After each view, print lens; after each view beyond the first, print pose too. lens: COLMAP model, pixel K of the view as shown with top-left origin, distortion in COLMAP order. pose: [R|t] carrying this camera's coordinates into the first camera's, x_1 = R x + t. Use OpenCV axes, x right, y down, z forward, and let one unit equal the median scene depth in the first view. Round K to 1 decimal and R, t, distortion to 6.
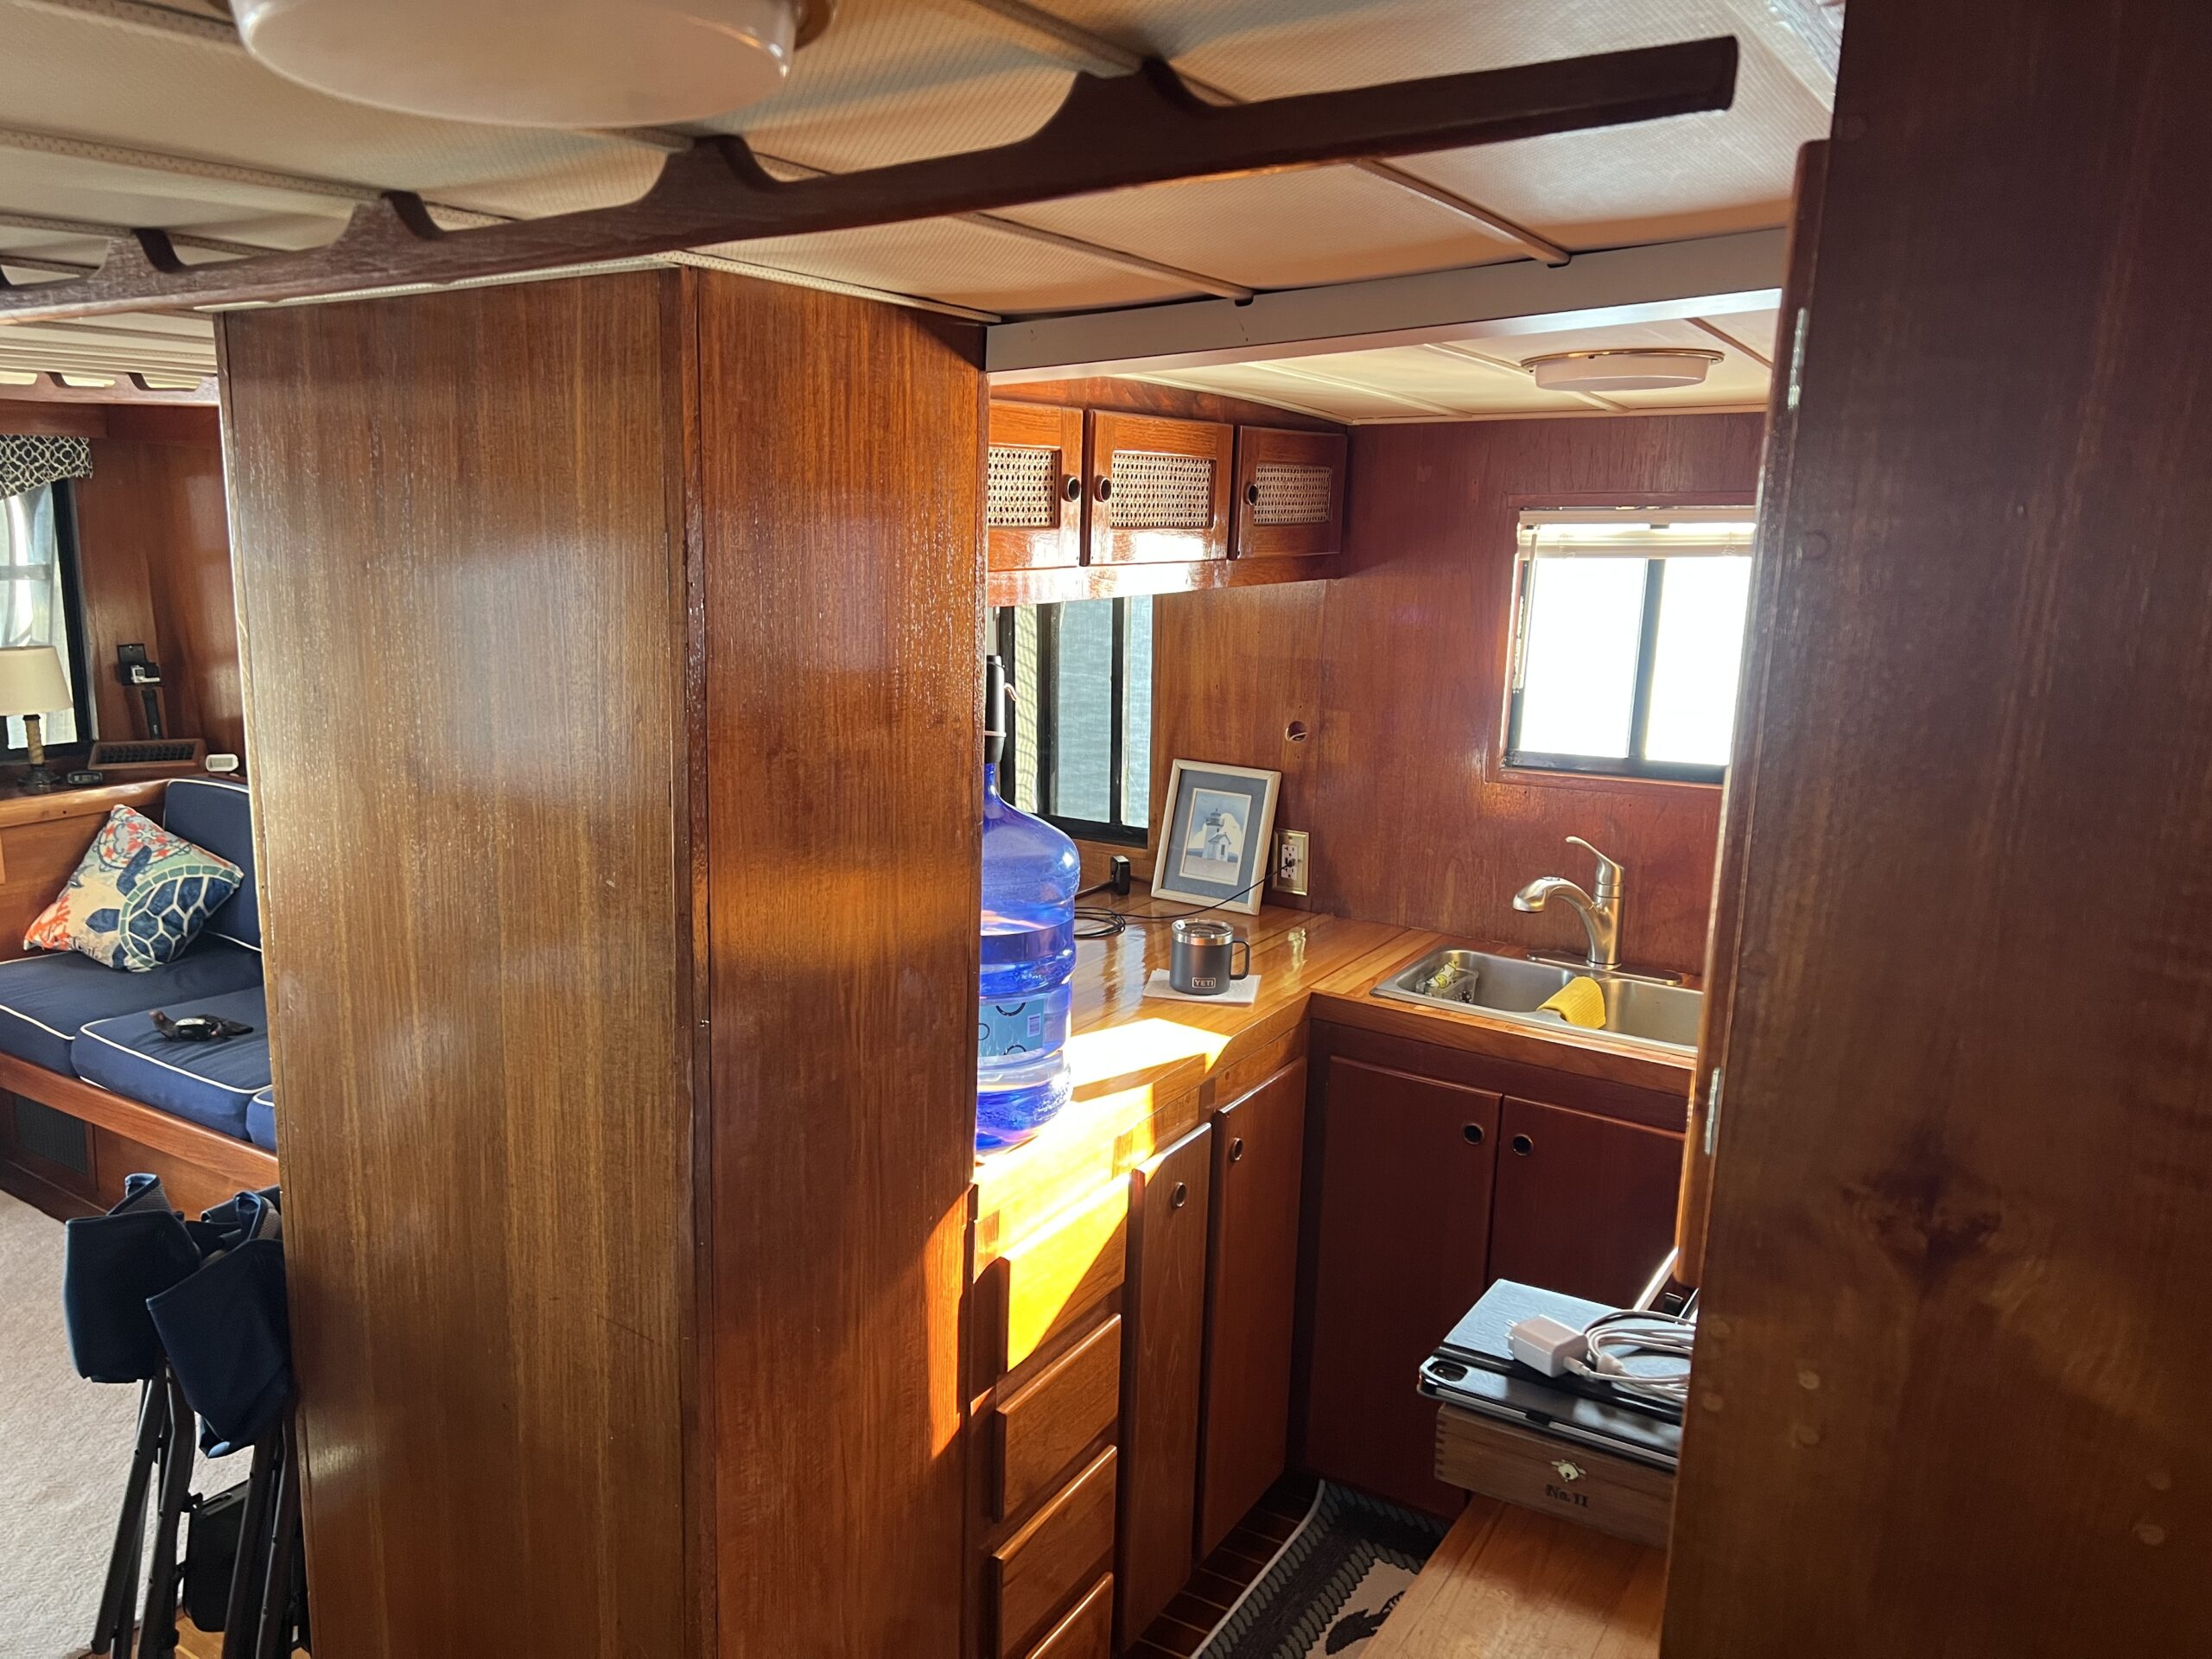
lens RADIAL K [[1727.7, 0, 1060.8], [0, 1727.7, 823.0], [0, 0, 1]] dist [0.093331, -0.145952]
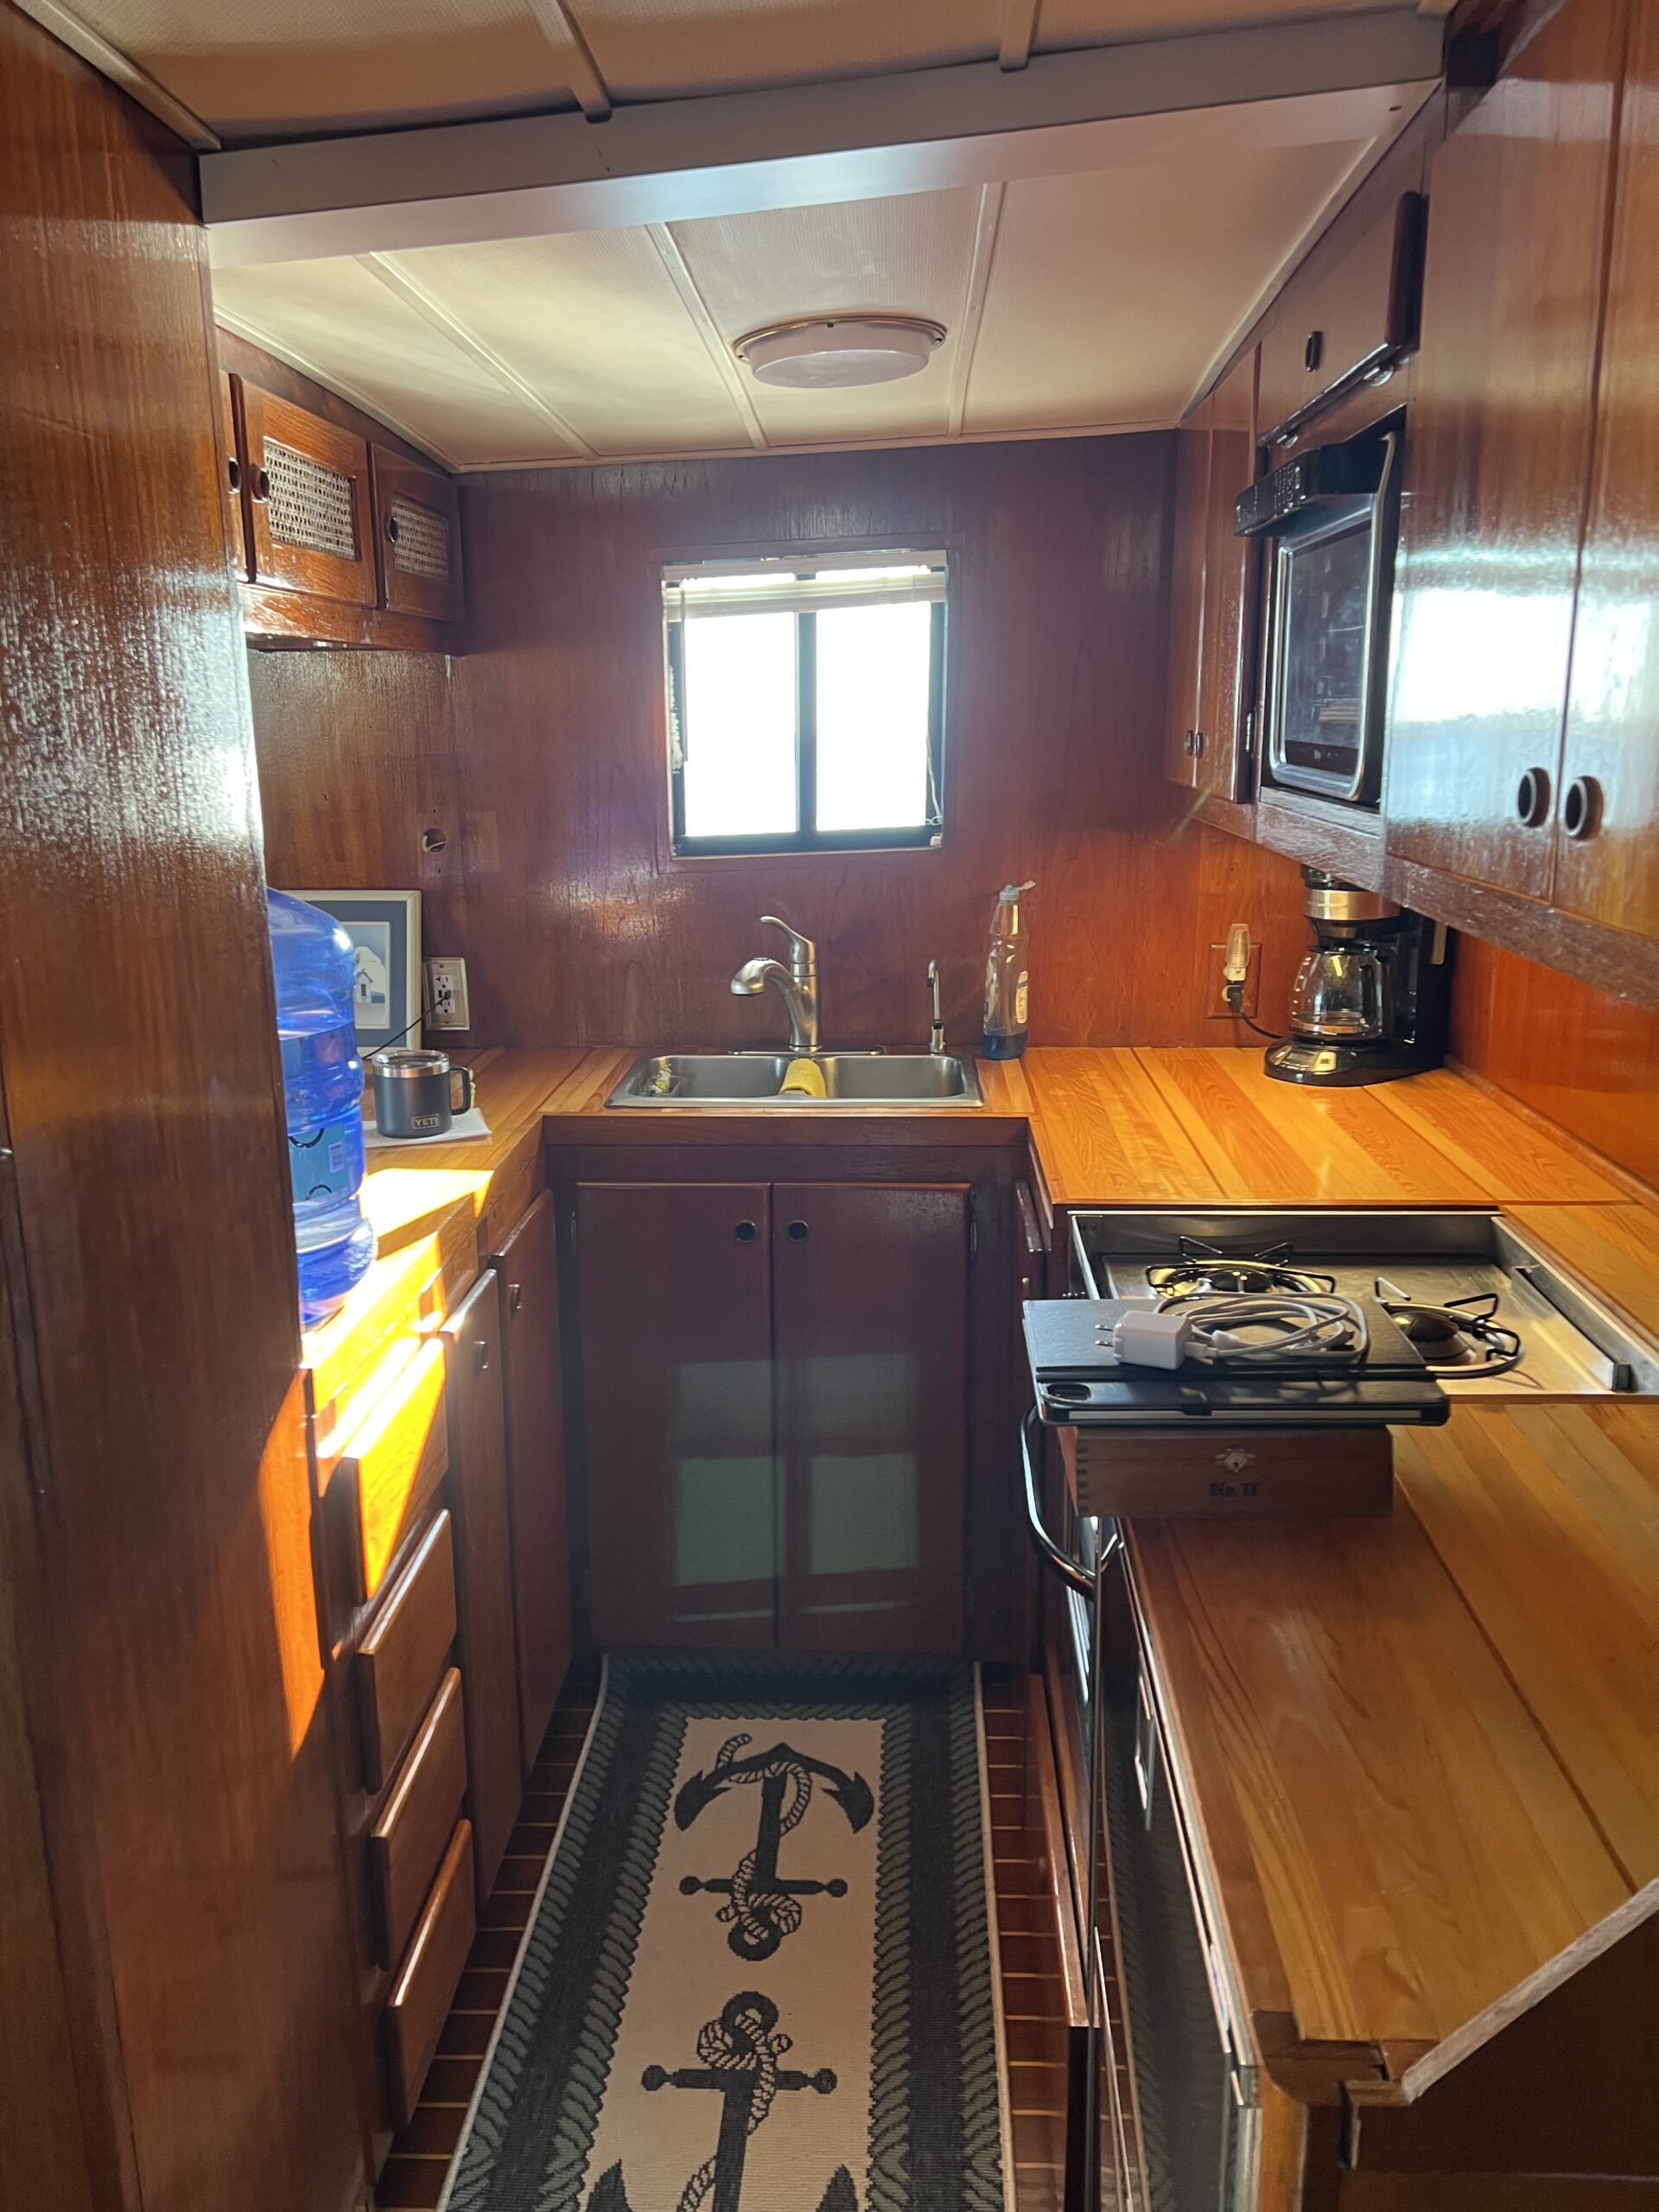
lens RADIAL K [[1727.7, 0, 826.5], [0, 1727.7, 1110.6], [0, 0, 1]] dist [0.093331, -0.145952]
pose [[0.871939, -0.149465, 0.466244, -0.138881], [0.133172, 0.988763, 0.067920, 0.055929], [-0.471156, 0.002868, 0.882045, 0.165537]]
